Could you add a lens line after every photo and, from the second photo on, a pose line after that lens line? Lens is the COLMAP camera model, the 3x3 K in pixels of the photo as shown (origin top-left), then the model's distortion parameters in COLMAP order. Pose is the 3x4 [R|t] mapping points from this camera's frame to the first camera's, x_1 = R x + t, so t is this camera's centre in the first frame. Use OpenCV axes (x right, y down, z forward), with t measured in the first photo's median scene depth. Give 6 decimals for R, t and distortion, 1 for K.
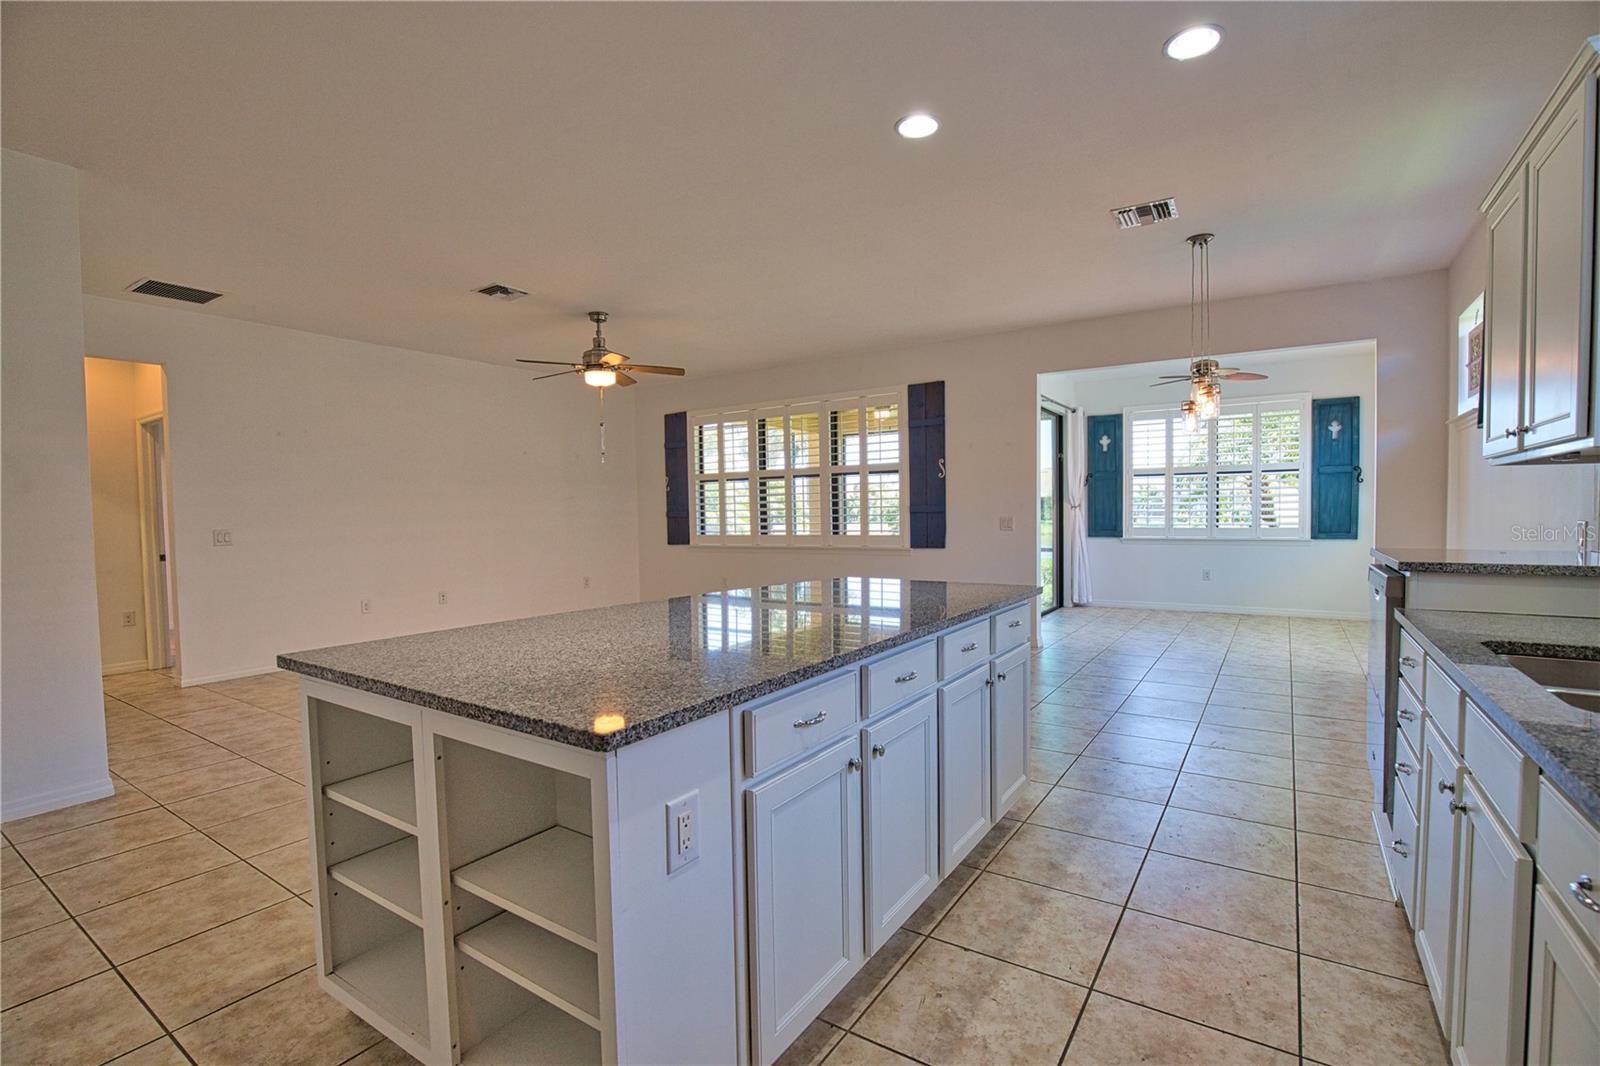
lens RADIAL K [[731.2, 0, 812.0], [0, 731.2, 543.8], [0, 0, 1]] dist [-0.035384, 0.006991]
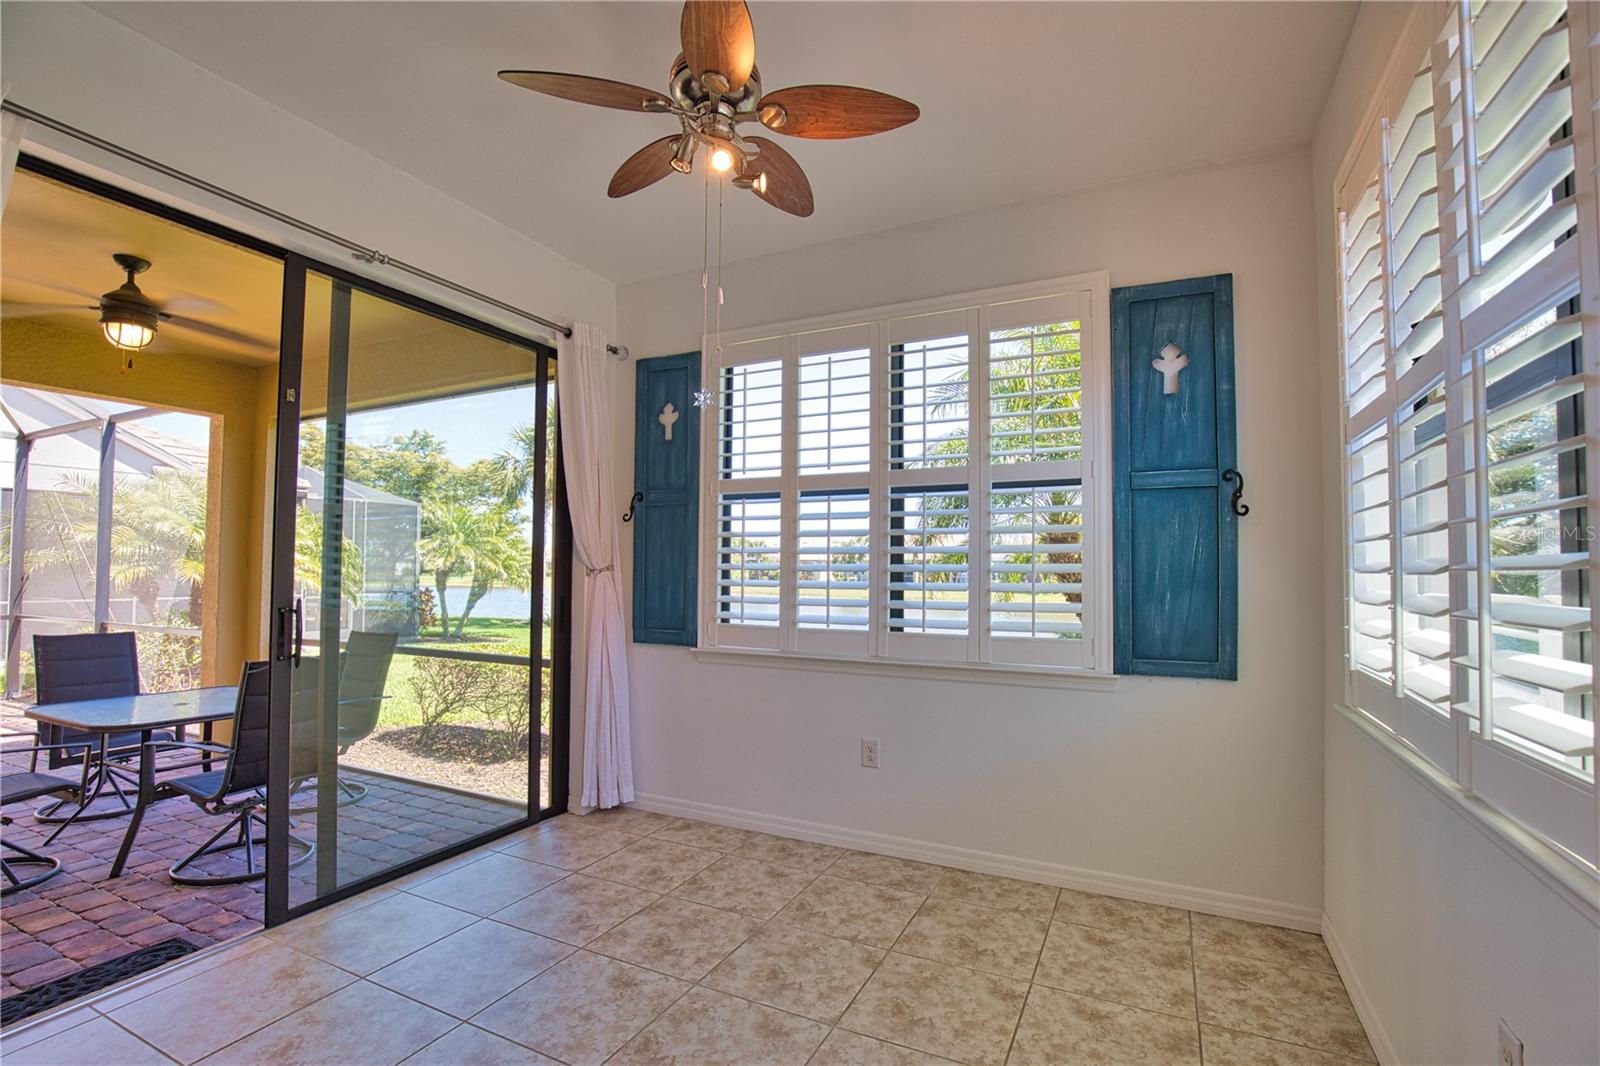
lens RADIAL K [[731.2, 0, 810.2], [0, 731.2, 545.7], [0, 0, 1]] dist [-0.035384, 0.006991]
pose [[0.991077, 0.025172, 0.130889, 0.530668], [-0.015087, 0.996880, -0.077481, -0.042643], [-0.132431, 0.074815, 0.988365, 0.707884]]
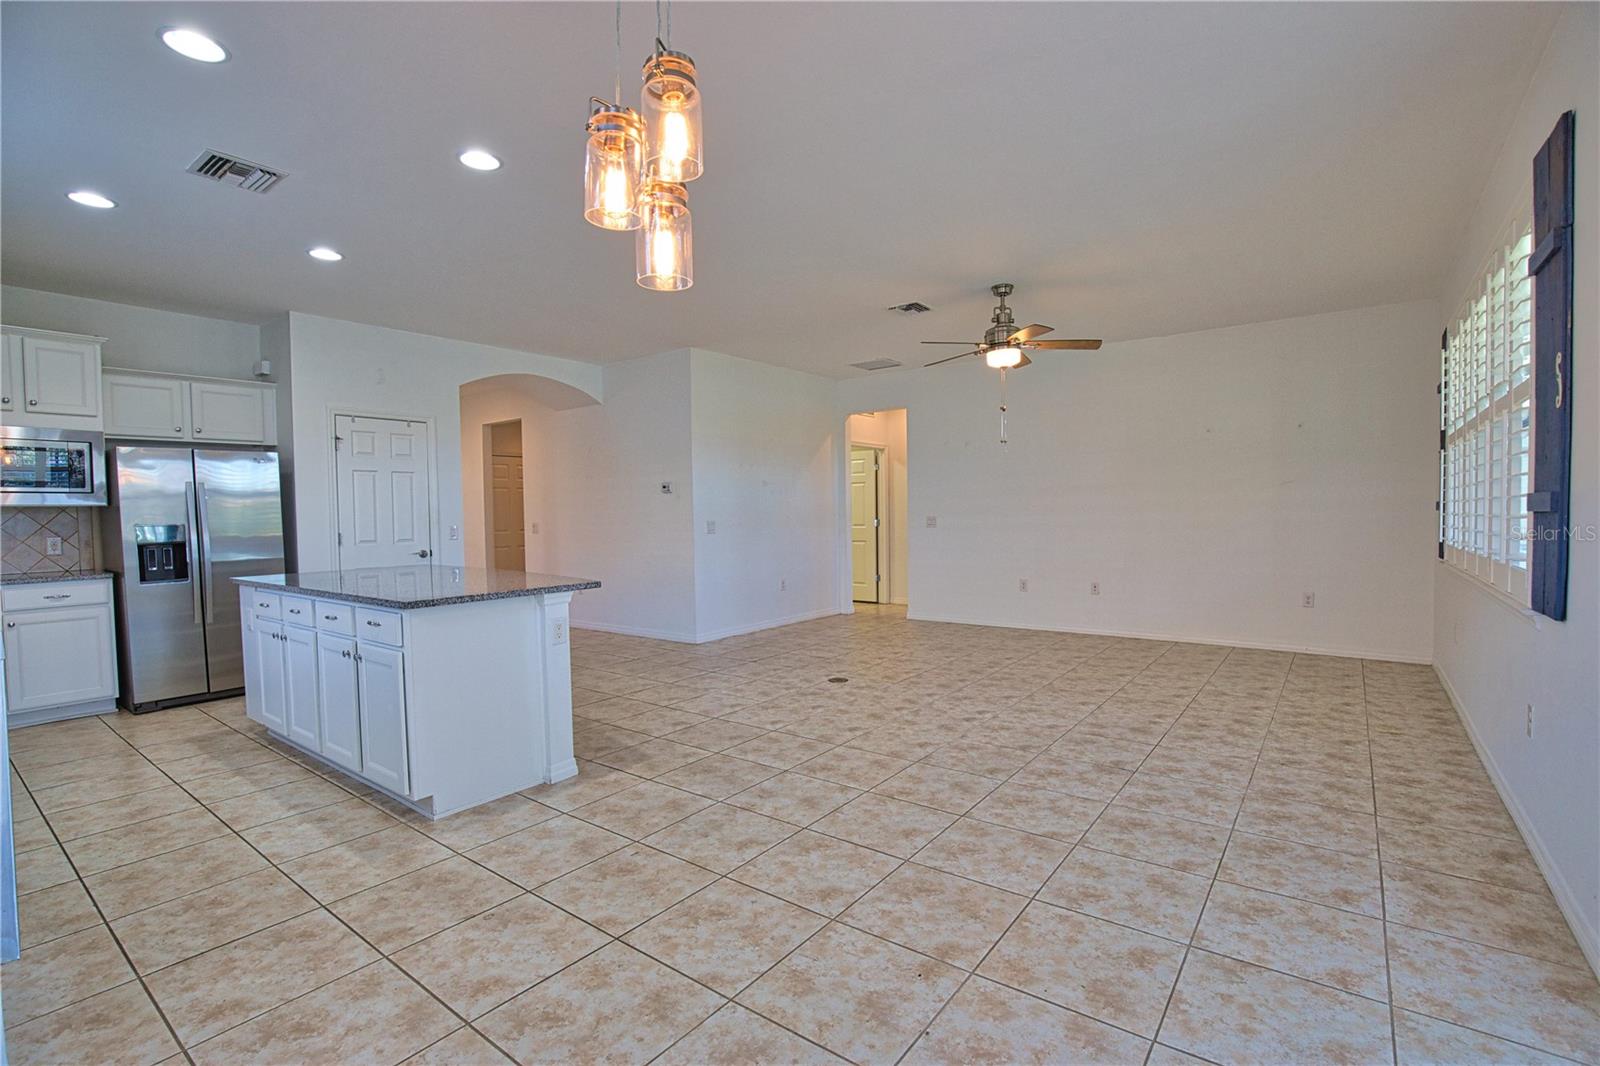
lens RADIAL K [[731.2, 0, 808.7], [0, 731.2, 542.3], [0, 0, 1]] dist [-0.035384, 0.006991]
pose [[-0.064436, 0.058792, -0.996188, 0.493617], [-0.029093, 0.997728, 0.060764, -0.037211], [0.997498, 0.032897, -0.062579, 0.639909]]
